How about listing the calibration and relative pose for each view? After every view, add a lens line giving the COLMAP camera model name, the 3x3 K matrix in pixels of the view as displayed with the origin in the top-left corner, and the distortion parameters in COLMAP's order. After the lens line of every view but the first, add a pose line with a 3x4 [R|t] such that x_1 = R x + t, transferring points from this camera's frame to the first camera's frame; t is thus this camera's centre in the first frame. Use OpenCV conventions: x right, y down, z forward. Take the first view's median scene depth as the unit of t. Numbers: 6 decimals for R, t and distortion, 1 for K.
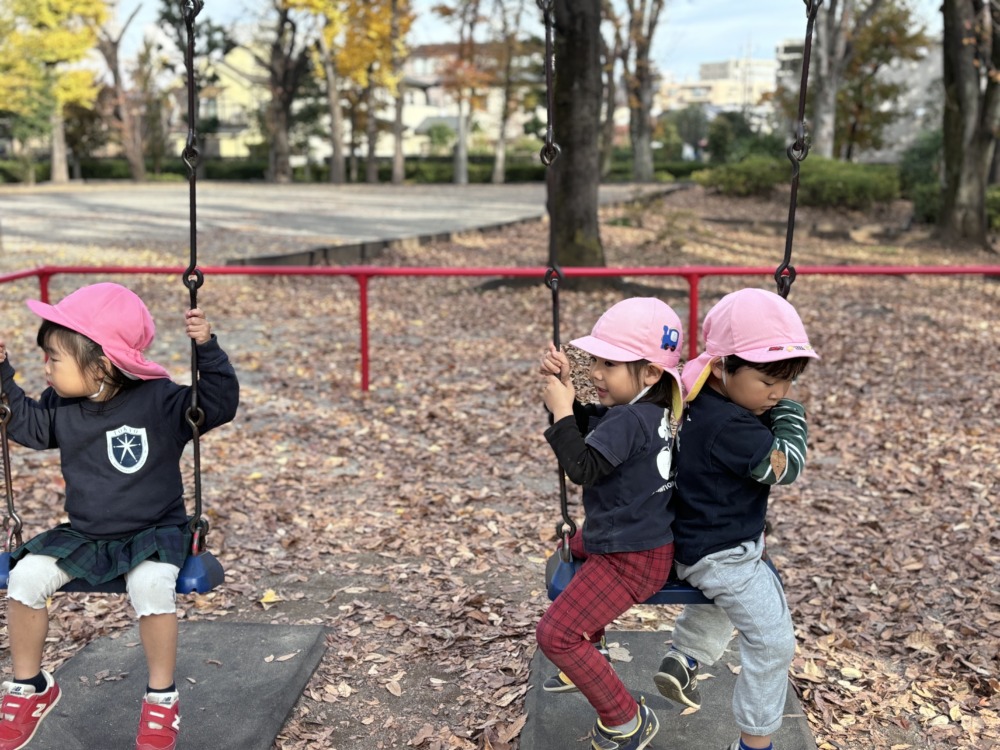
lens RADIAL K [[1205.1, 0, 500.0], [0, 1205.1, 375.0], [0, 0, 1]] dist [0.146861, -0.628488]
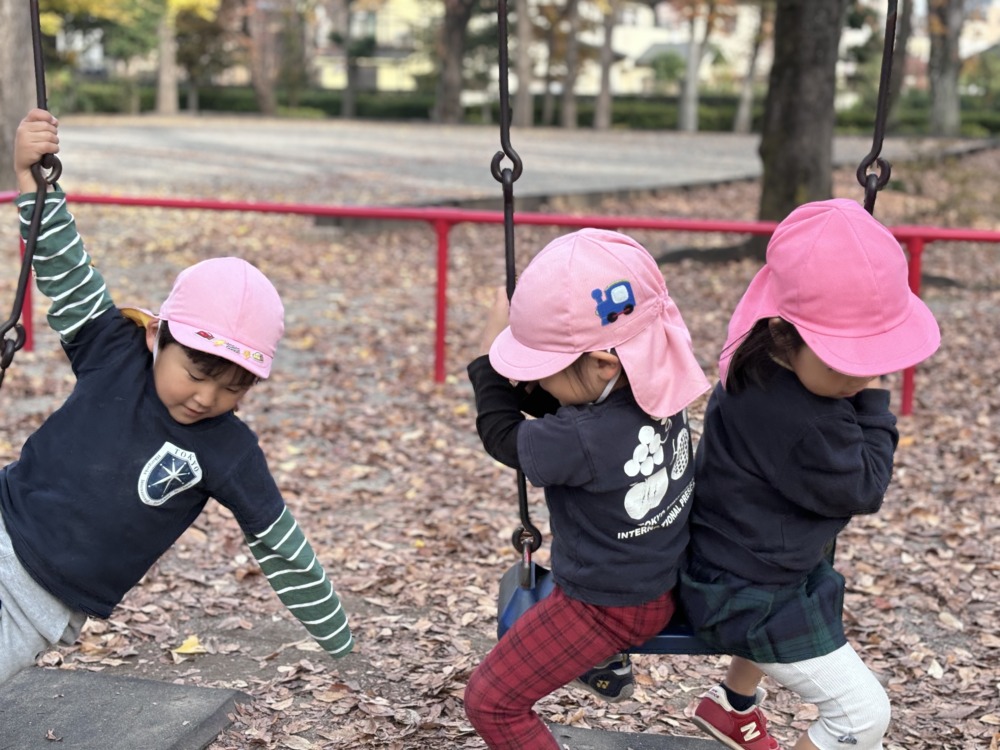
lens RADIAL K [[1618.8, 0, 500.0], [0, 1618.8, 375.0], [0, 0, 1]] dist [0.170183, -0.782949]
pose [[0.987676, 0.054064, -0.146880, 0.093364], [-0.055562, 0.998437, -0.006111, 0.017573], [0.146320, 0.014197, 0.989135, 0.072570]]
